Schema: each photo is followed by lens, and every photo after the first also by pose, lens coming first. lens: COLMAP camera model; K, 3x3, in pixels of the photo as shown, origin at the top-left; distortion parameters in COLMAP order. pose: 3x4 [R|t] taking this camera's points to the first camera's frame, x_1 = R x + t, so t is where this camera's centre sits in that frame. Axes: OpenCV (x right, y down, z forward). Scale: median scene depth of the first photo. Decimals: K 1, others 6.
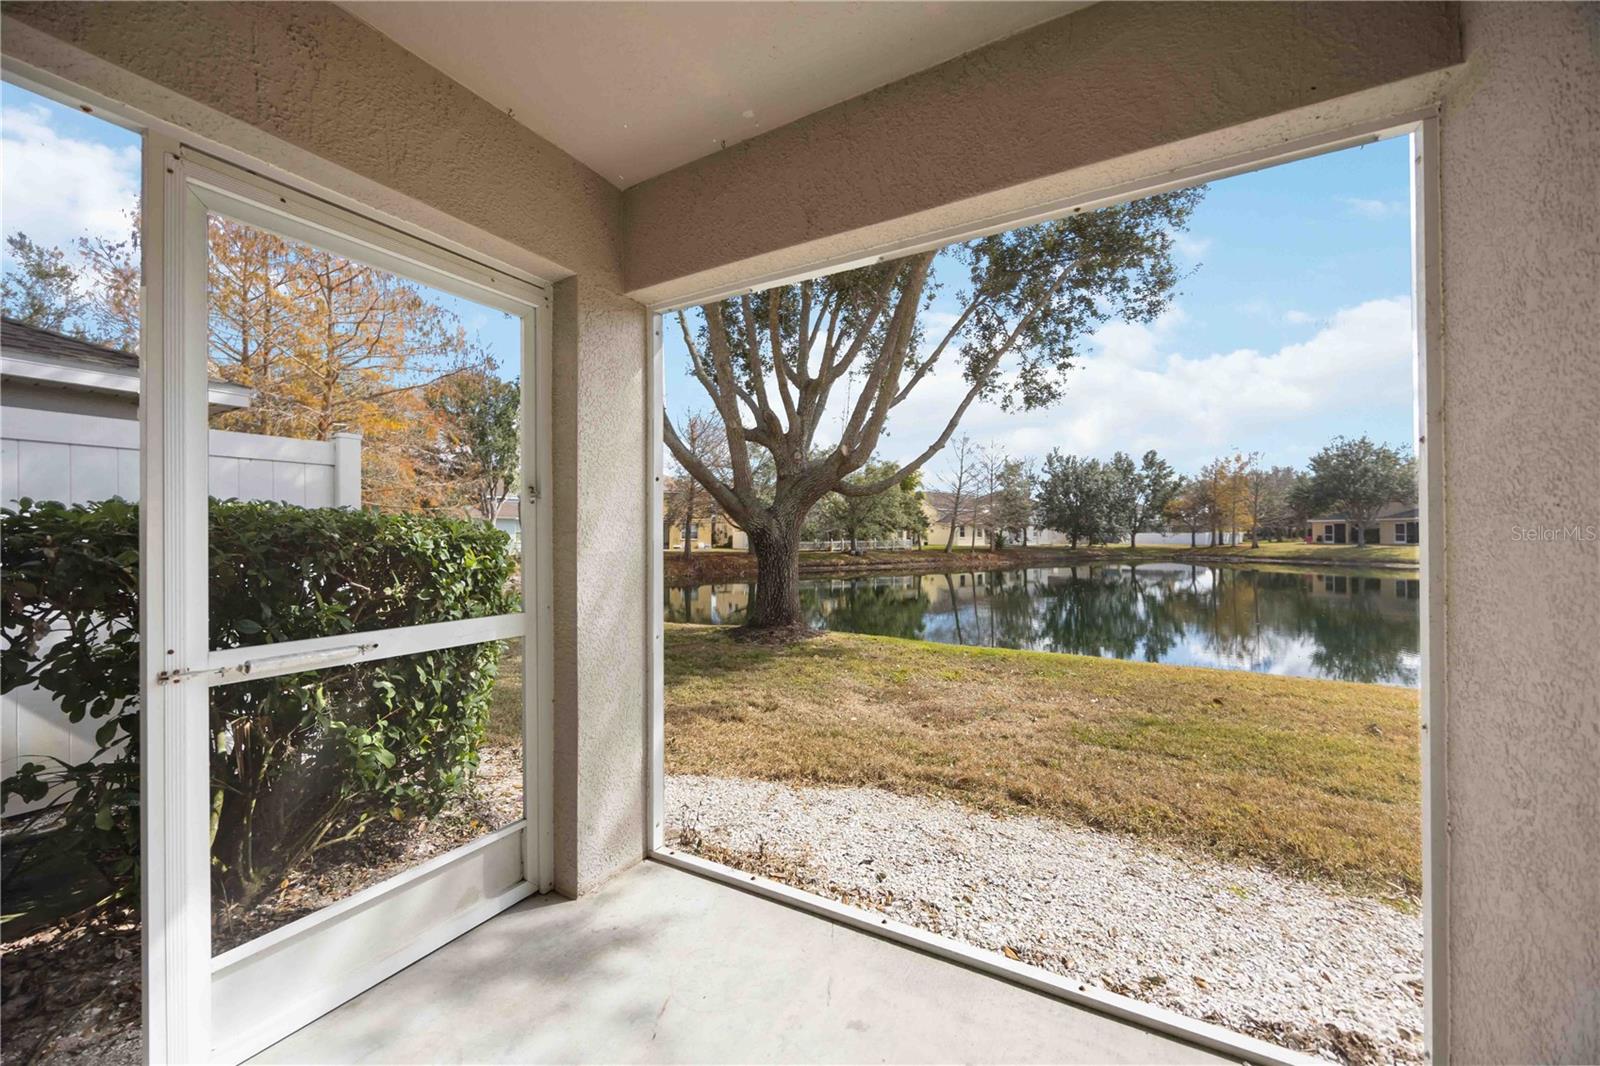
lens RADIAL K [[609.4, 0, 803.0], [0, 609.4, 531.3], [0, 0, 1]] dist [-0.000074, -0.000471]
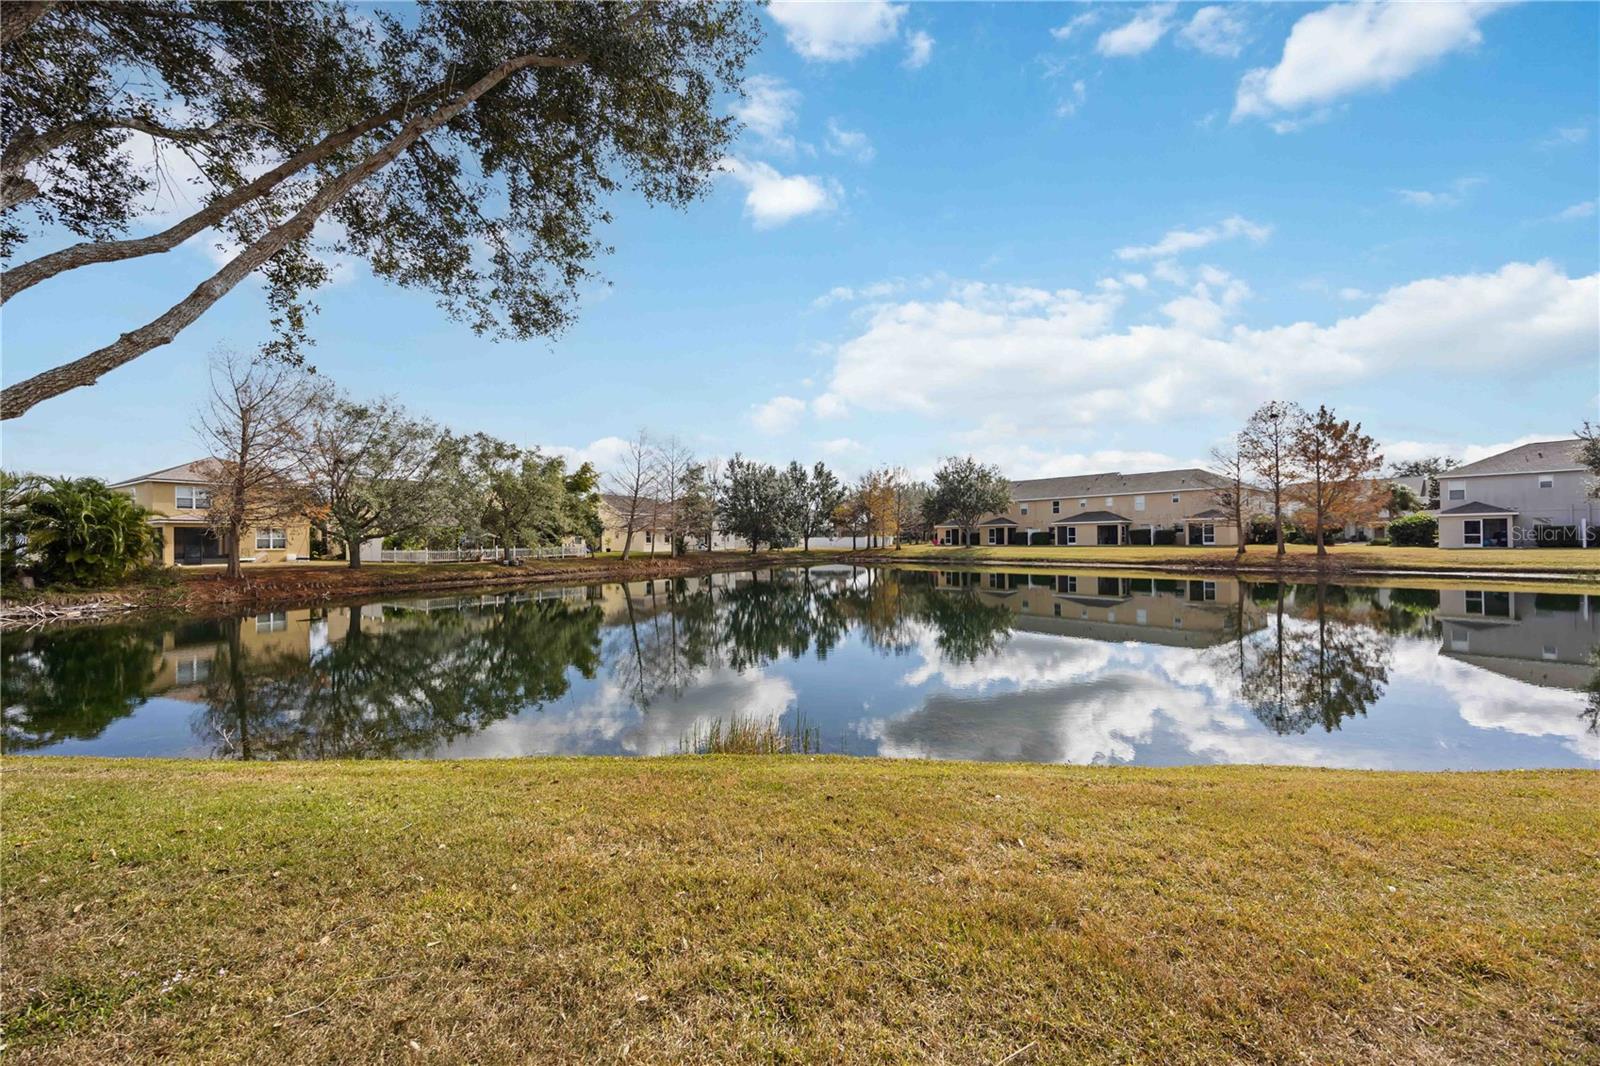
lens RADIAL K [[609.4, 0, 801.9], [0, 609.4, 532.4], [0, 0, 1]] dist [-0.000074, -0.000471]
pose [[0.890828, -0.001477, 0.454339, 0.054190], [0.004614, 0.999973, -0.005795, 0.000214], [-0.454318, 0.007259, 0.890810, 0.051957]]
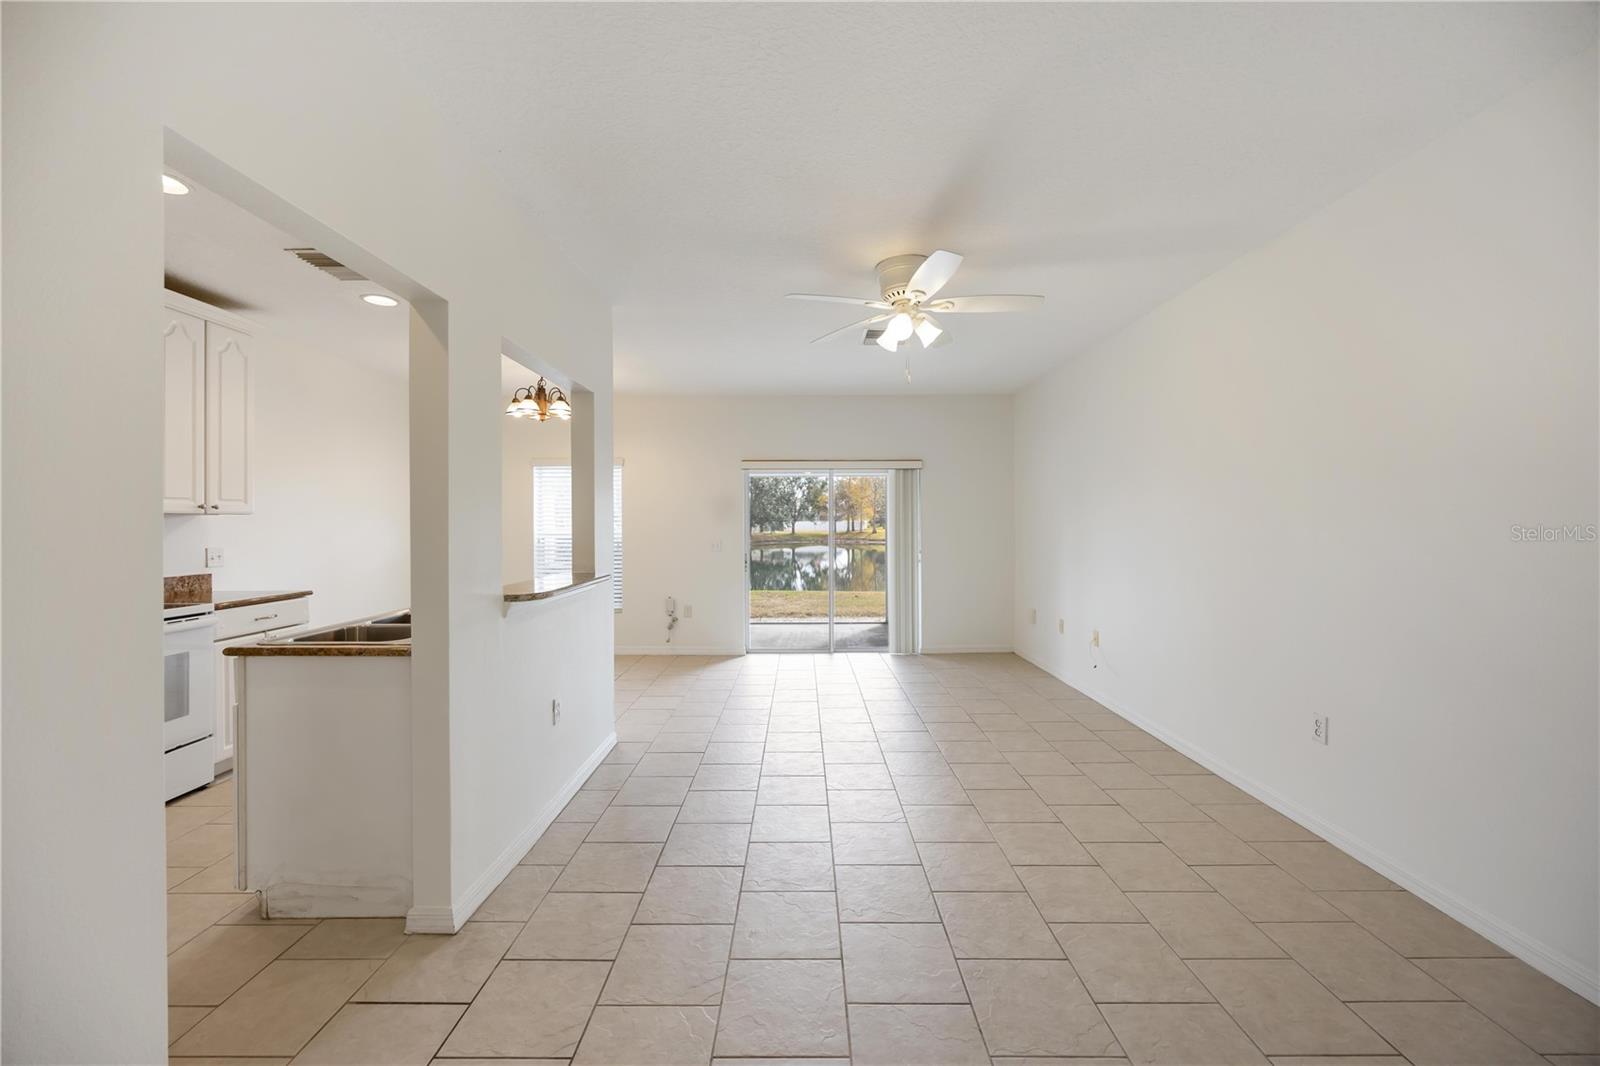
lens RADIAL K [[609.4, 0, 802.2], [0, 609.4, 522.2], [0, 0, 1]] dist [-0.000074, -0.000471]
pose [[0.869466, 0.000160, 0.493993, -0.054875], [-0.003428, 0.999978, 0.005708, -0.003700], [-0.493981, -0.006656, 0.869447, -0.083299]]
